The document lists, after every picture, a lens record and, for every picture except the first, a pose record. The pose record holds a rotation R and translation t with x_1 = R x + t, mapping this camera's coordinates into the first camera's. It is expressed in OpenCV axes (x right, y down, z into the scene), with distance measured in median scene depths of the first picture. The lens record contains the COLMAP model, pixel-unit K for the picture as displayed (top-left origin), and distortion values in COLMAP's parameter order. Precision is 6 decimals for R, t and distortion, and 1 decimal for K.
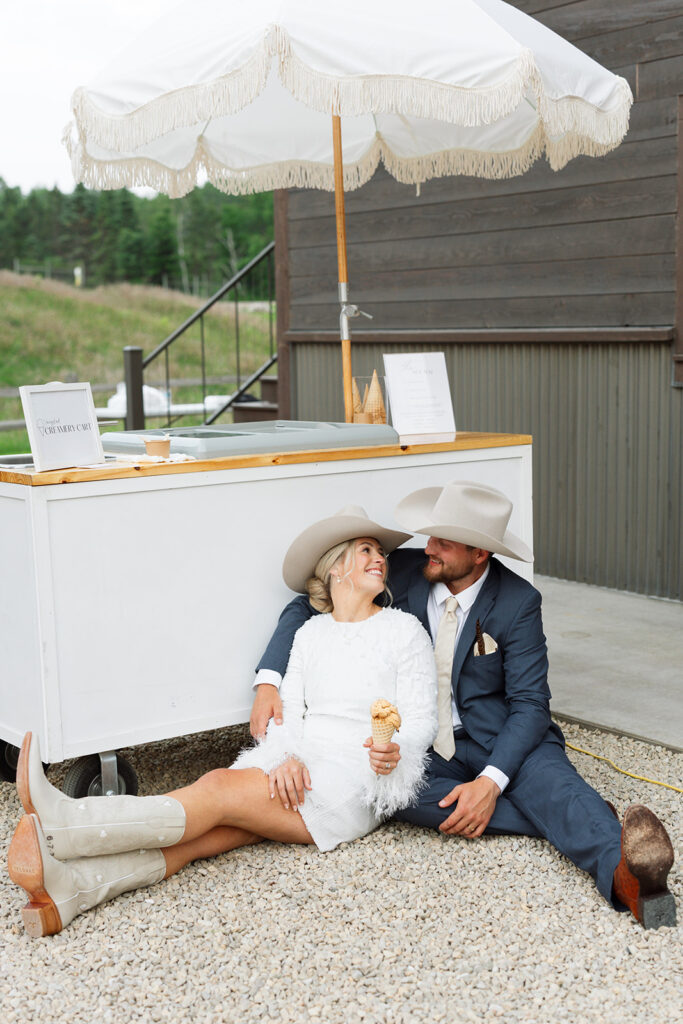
lens RADIAL K [[1457.1, 0, 341.5], [0, 1457.1, 512.0], [0, 0, 1]] dist [0.015861, 0.015562]
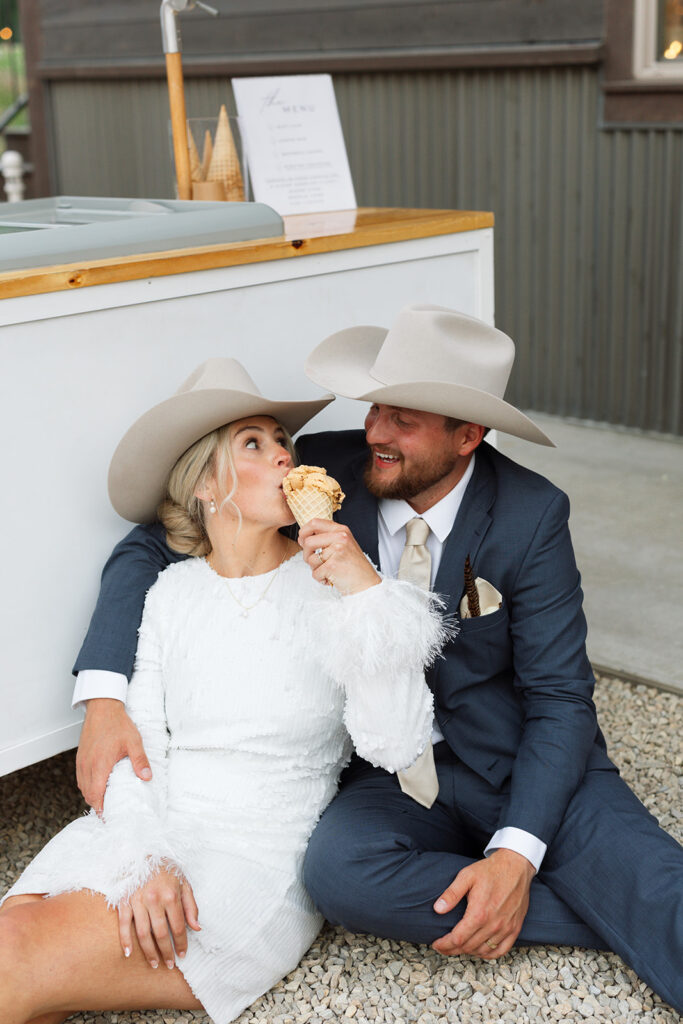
lens RADIAL K [[1892.5, 0, 341.6], [0, 1892.5, 473.3], [0, 0, 1]] dist [0.145819, 0.021974]
pose [[0.992887, -0.043442, 0.110854, -0.033189], [0.033455, 0.995342, 0.090411, -0.024406], [-0.114265, -0.086059, 0.989716, 0.287527]]
